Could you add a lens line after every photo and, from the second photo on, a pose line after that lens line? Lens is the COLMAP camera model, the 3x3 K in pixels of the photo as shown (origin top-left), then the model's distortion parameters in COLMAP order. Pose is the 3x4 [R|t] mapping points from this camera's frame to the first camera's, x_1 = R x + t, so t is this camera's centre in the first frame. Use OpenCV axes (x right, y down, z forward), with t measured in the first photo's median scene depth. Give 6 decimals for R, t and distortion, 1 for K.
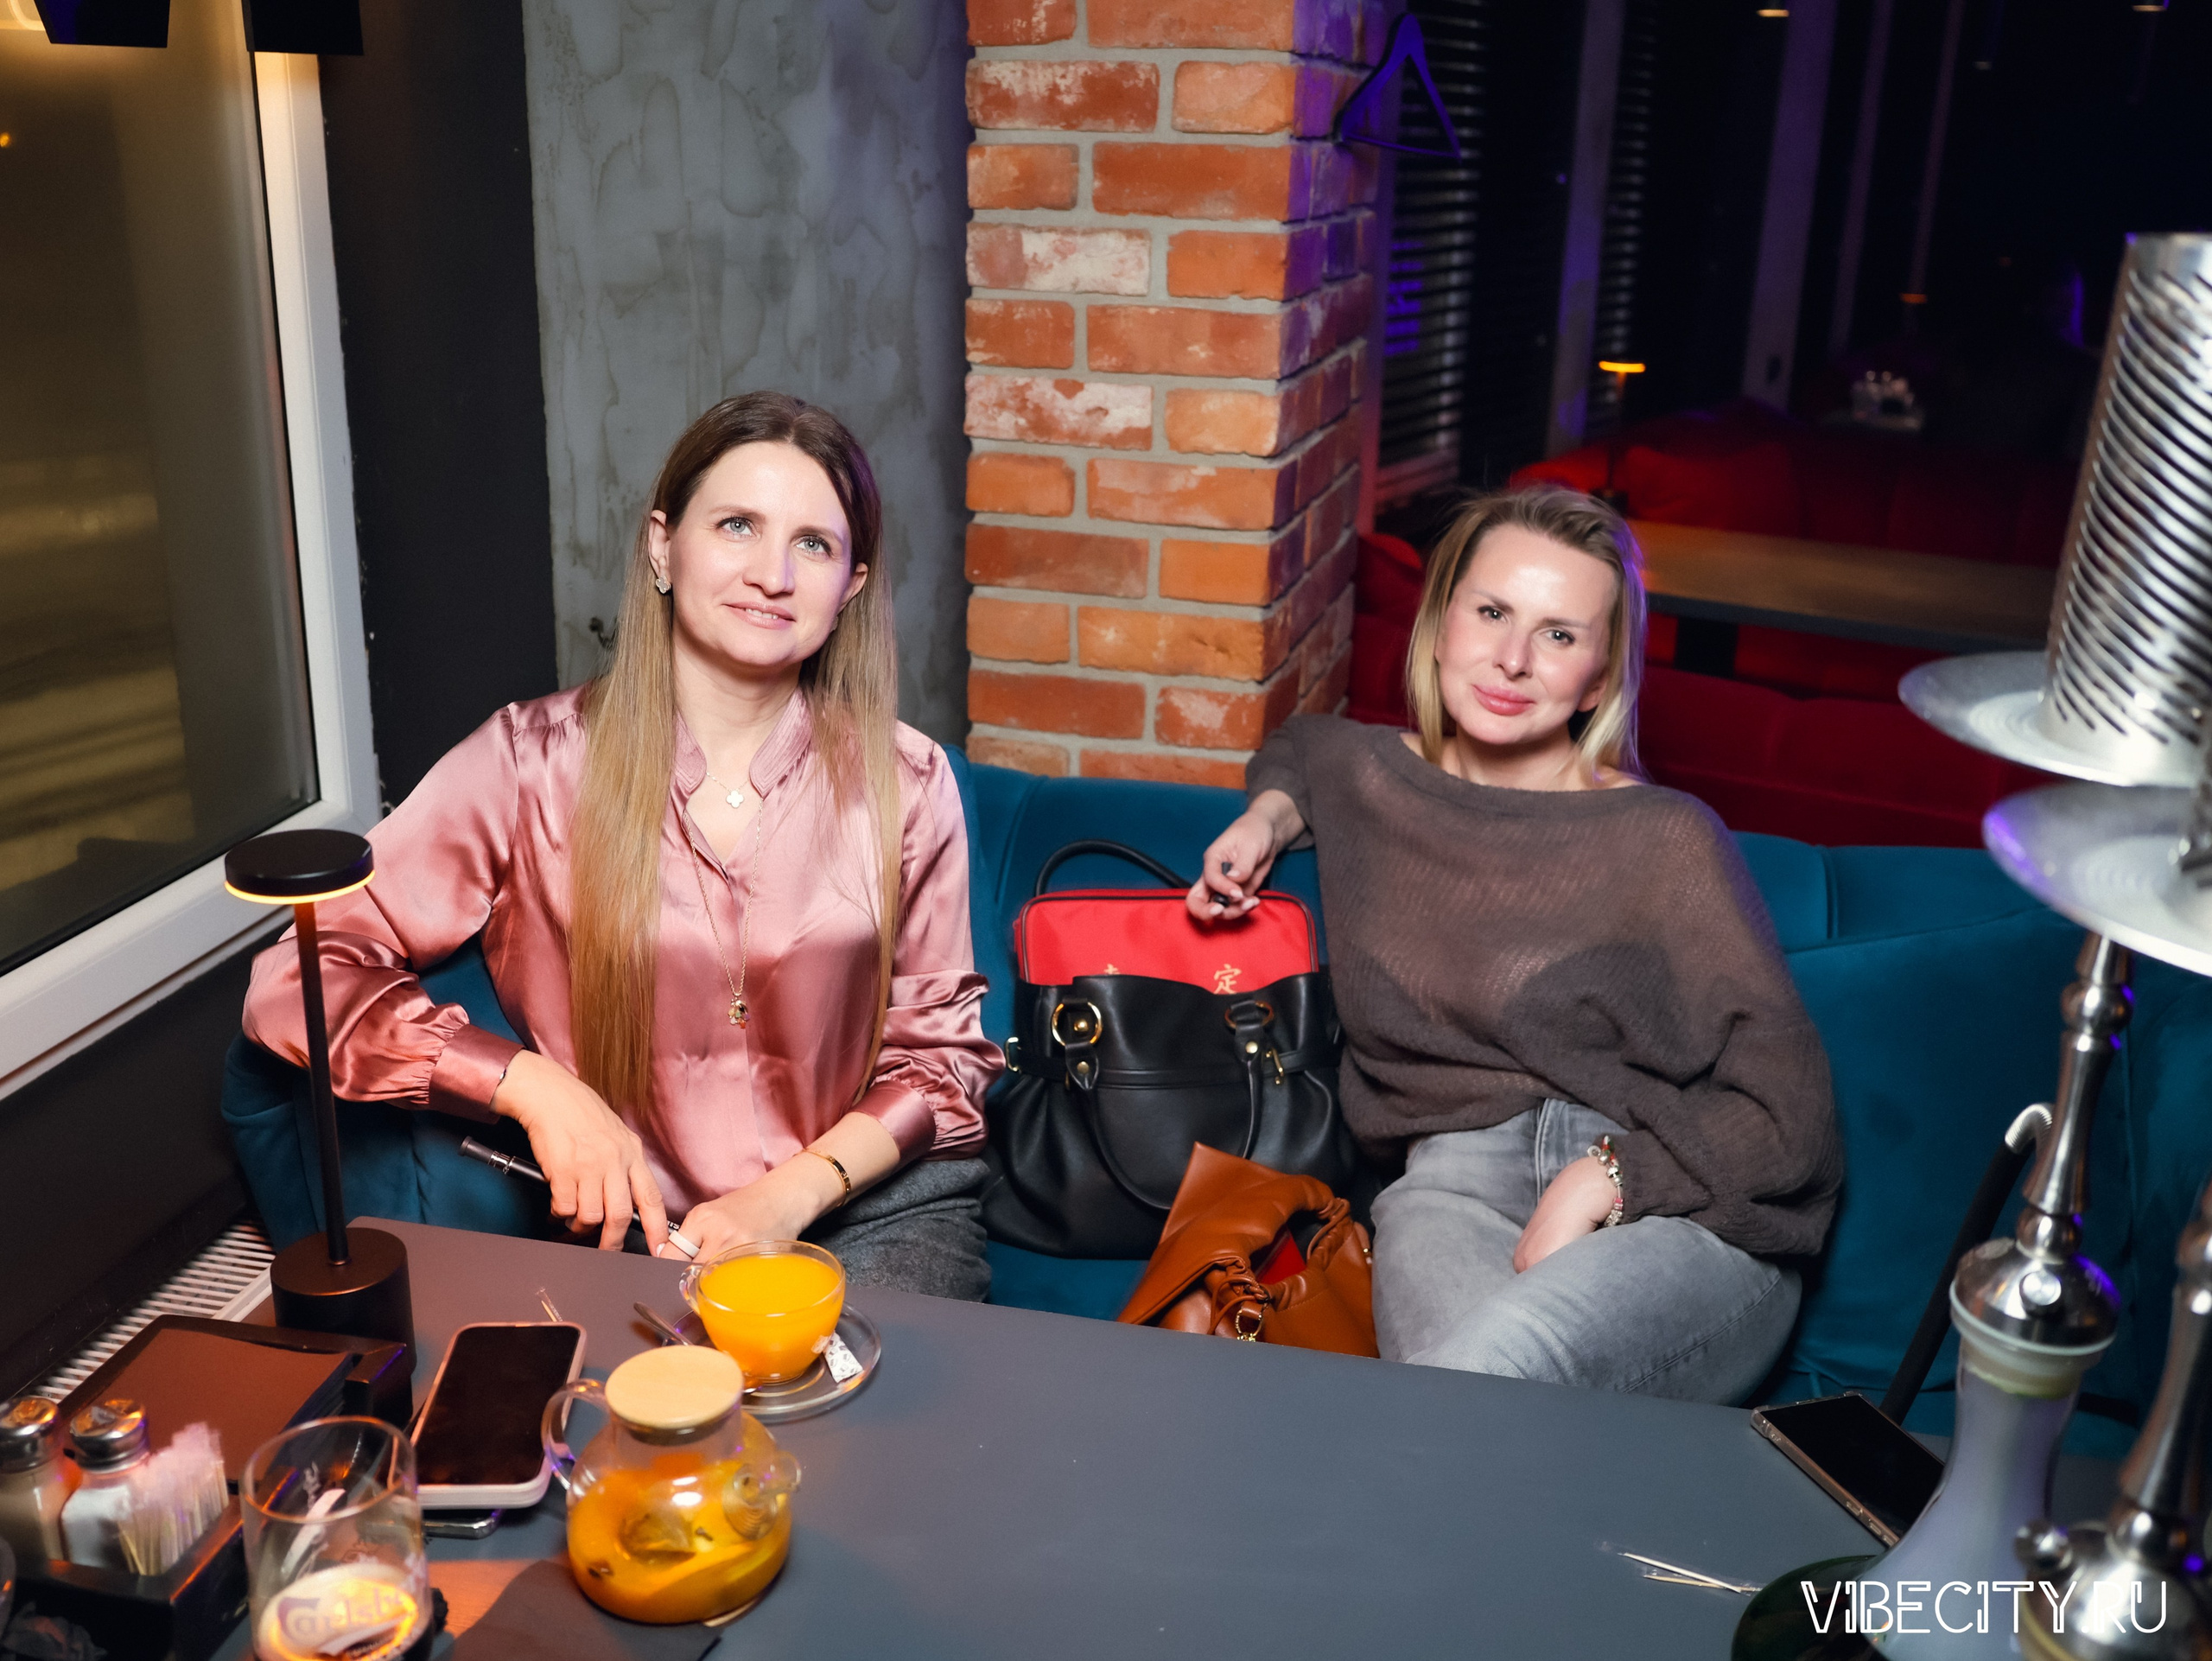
lens RADIAL K [[2252.8, 0, 1097.2], [0, 2252.8, 840.0], [0, 0, 1]] dist [-0.005295, 0.007735]
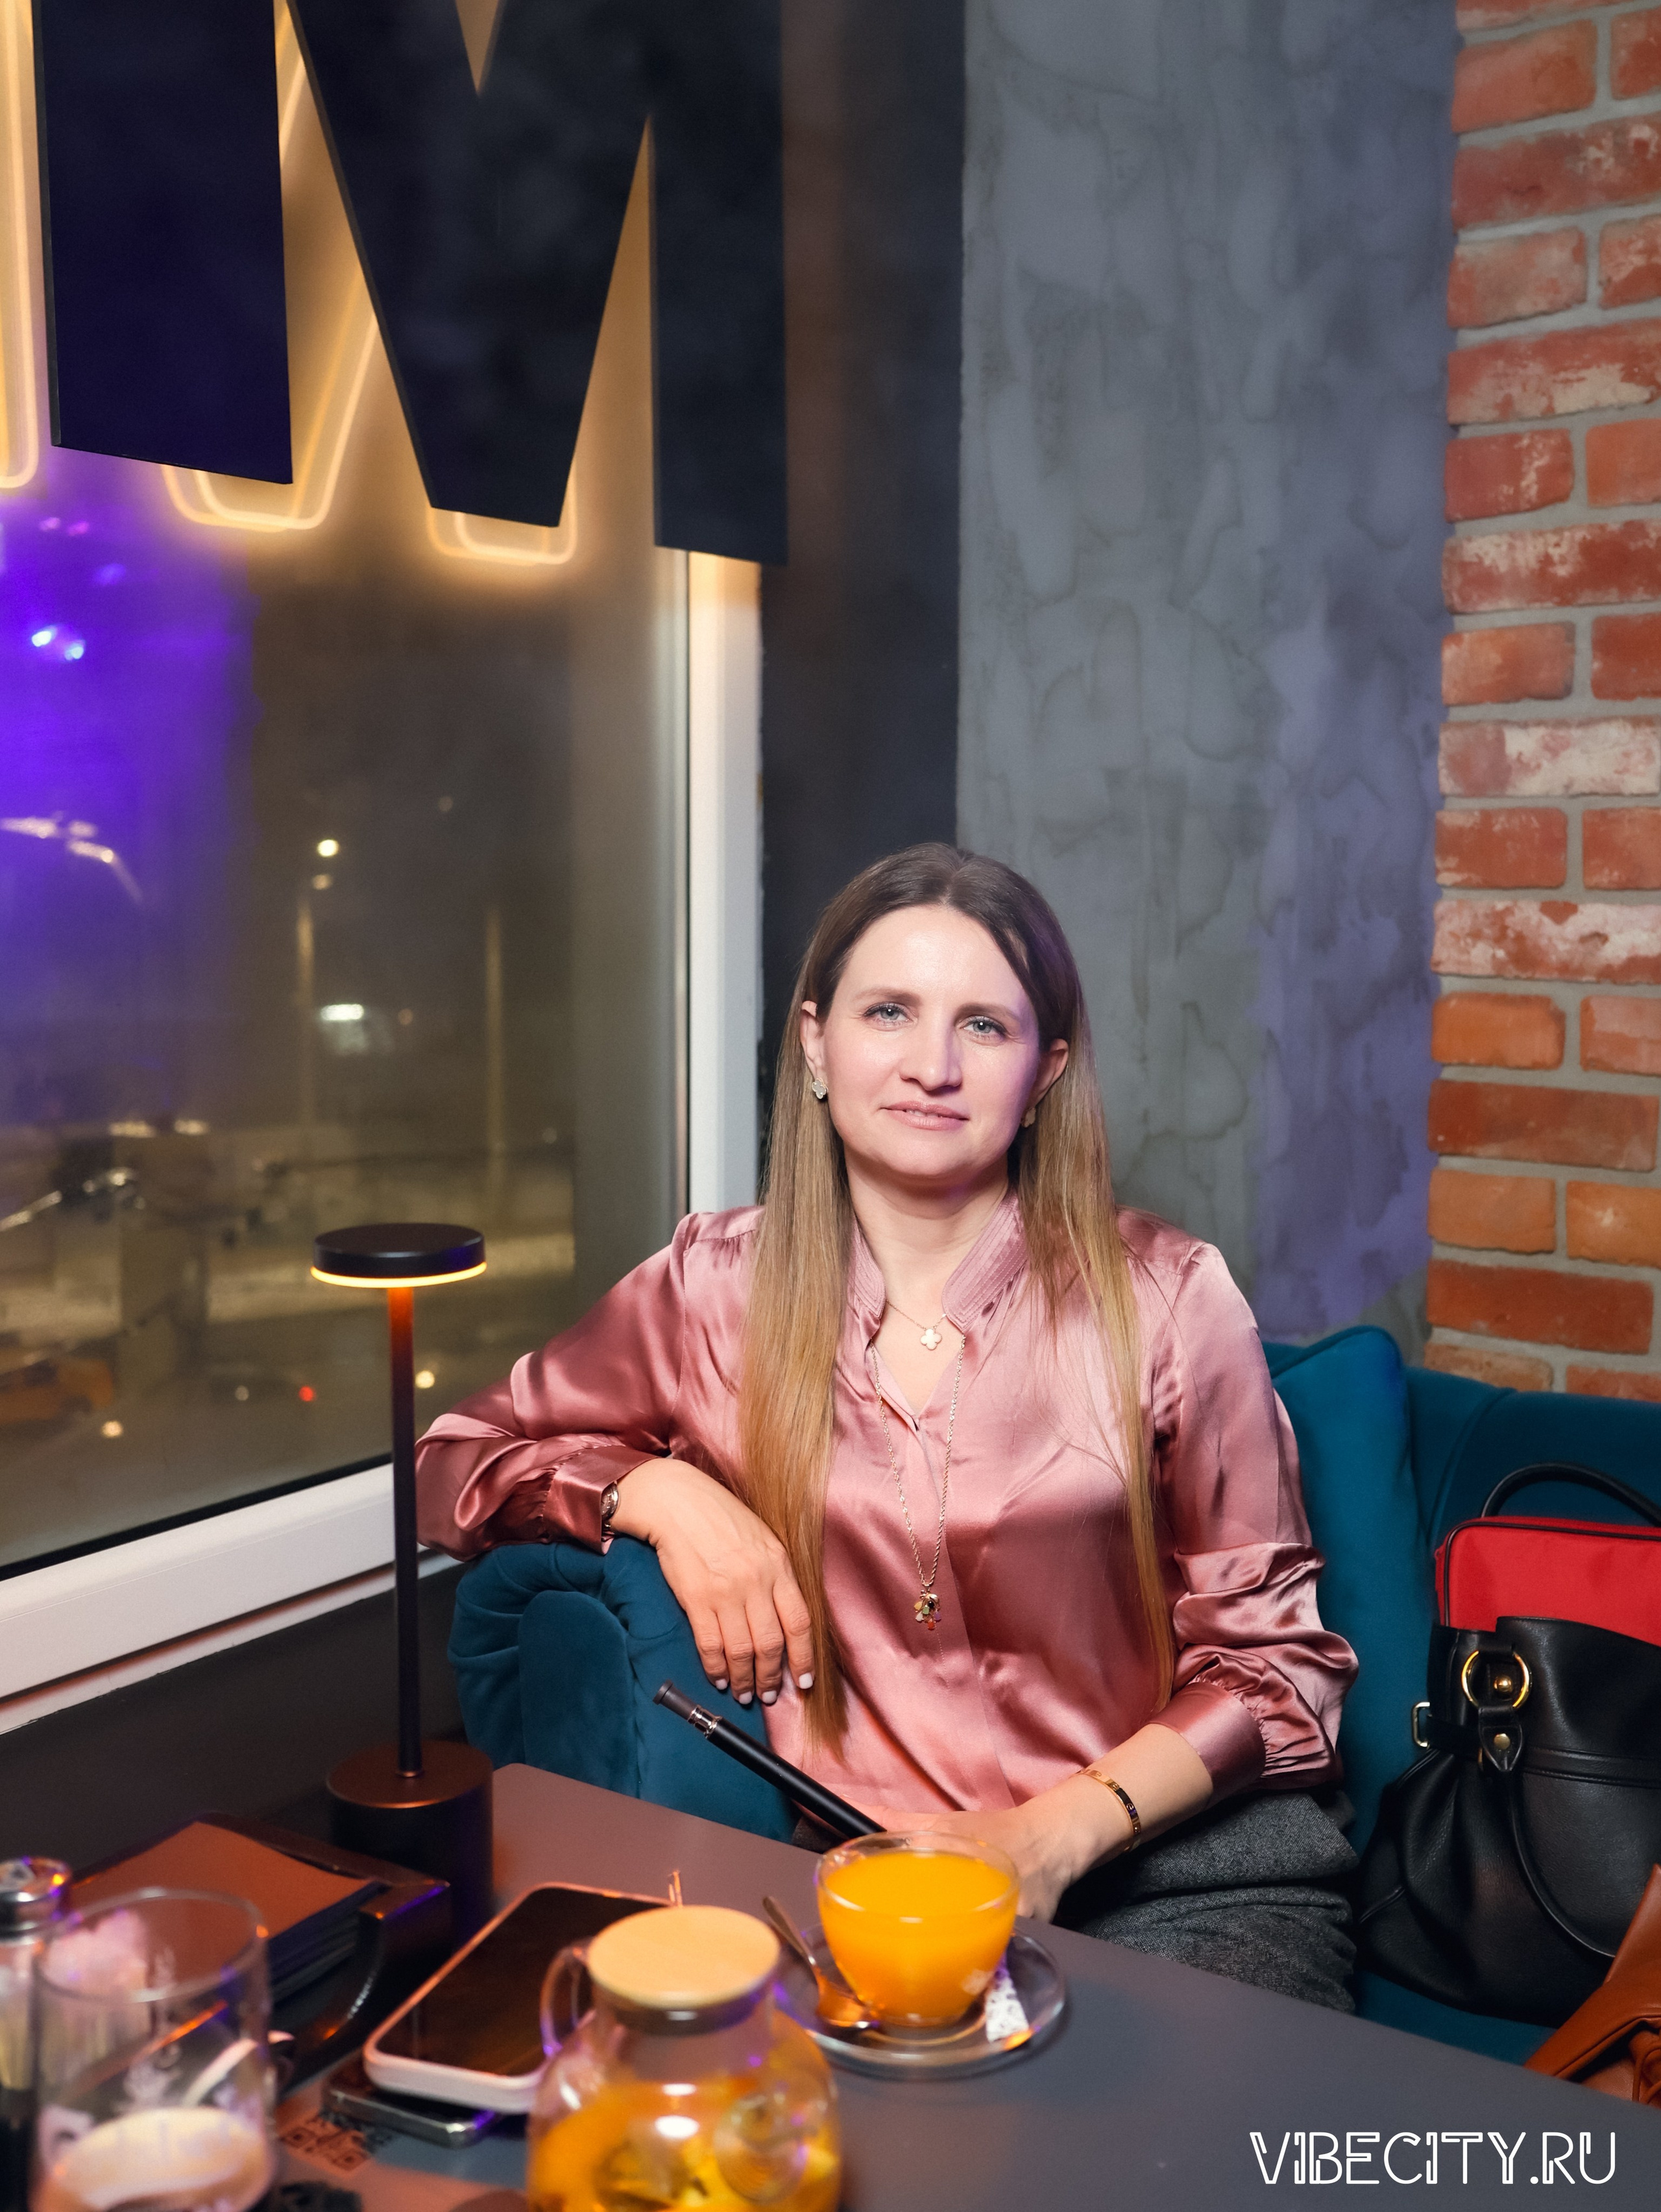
lens RADIAL K [[2344.4, 0, 892.4], [0, 2344.4, 1107.9], [0, 0, 1]] dist [-0.005944, 0.006258]
pose [[0.926423, 0.016529, -0.376121, 0.084539], [-0.104590, 0.971010, -0.214944, 0.076547], [0.361664, 0.238468, 0.901295, 0.165277]]
